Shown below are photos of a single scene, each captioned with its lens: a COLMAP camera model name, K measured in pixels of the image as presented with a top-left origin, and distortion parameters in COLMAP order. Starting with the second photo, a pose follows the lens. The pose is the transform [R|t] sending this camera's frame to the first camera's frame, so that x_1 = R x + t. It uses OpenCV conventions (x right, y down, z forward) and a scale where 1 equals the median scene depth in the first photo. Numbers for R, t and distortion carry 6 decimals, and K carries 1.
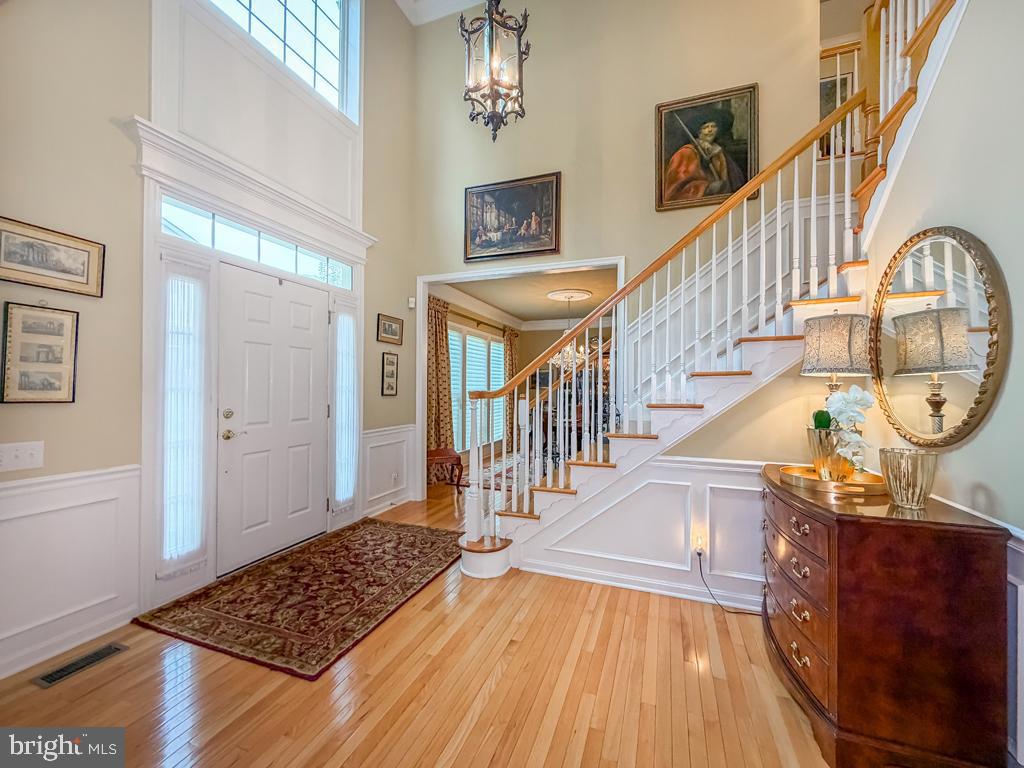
lens RADIAL K [[421.5, 0, 511.3], [0, 421.5, 383.1], [0, 0, 1]] dist [-0.004020, 0.000060]
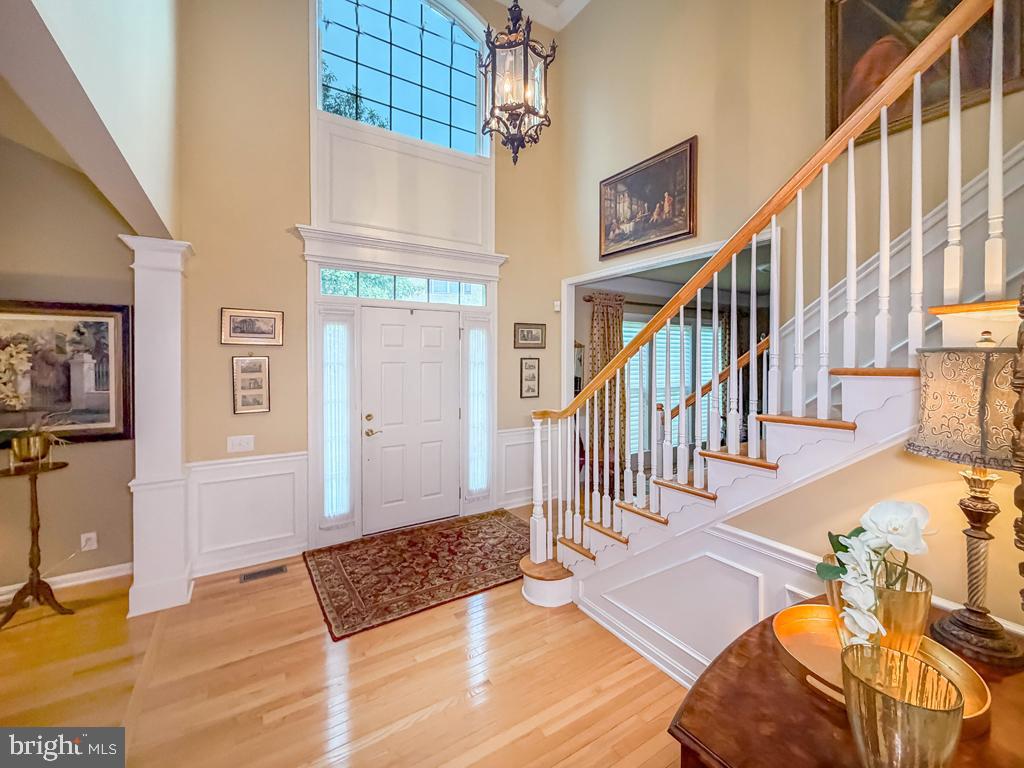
lens RADIAL K [[421.5, 0, 504.4], [0, 421.5, 360.3], [0, 0, 1]] dist [-0.004020, 0.000060]
pose [[0.791846, 0.000365, -0.610721, 0.420612], [0.006237, 0.999943, 0.008686, -0.100416], [0.610689, -0.010687, 0.791799, 0.161556]]
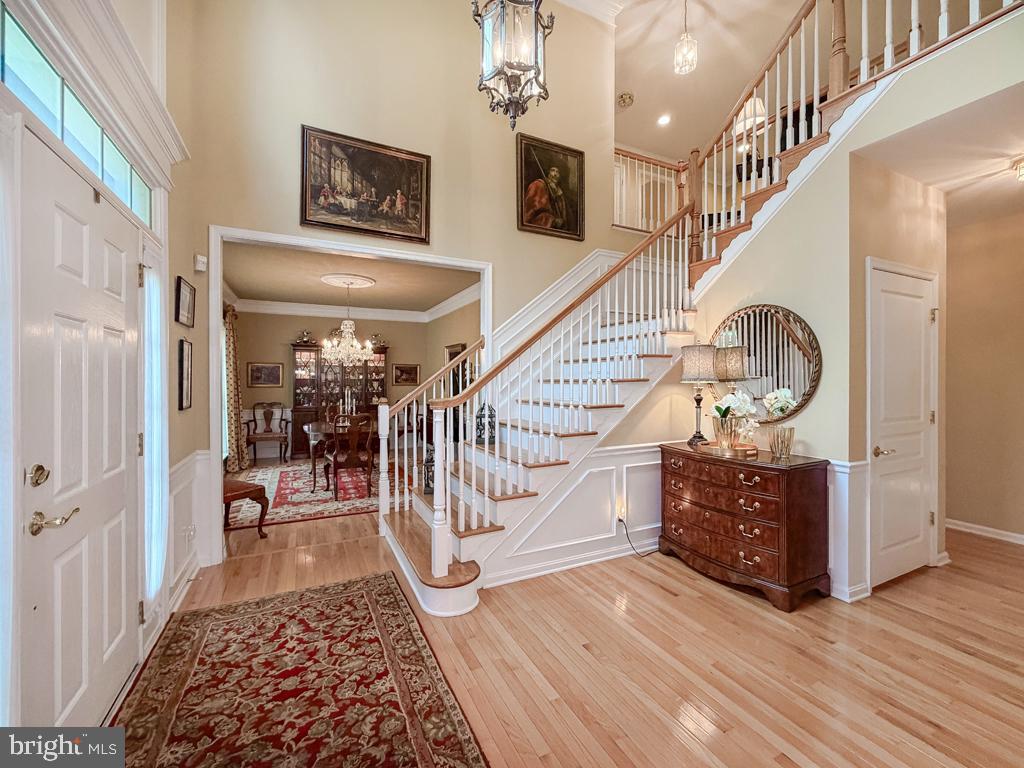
lens RADIAL K [[421.5, 0, 536.8], [0, 421.5, 381.7], [0, 0, 1]] dist [-0.004020, 0.000060]
pose [[0.669458, -0.008401, 0.742802, -0.544864], [-0.002649, 0.999903, 0.013697, -0.028428], [-0.742845, -0.011137, 0.669371, 0.267486]]
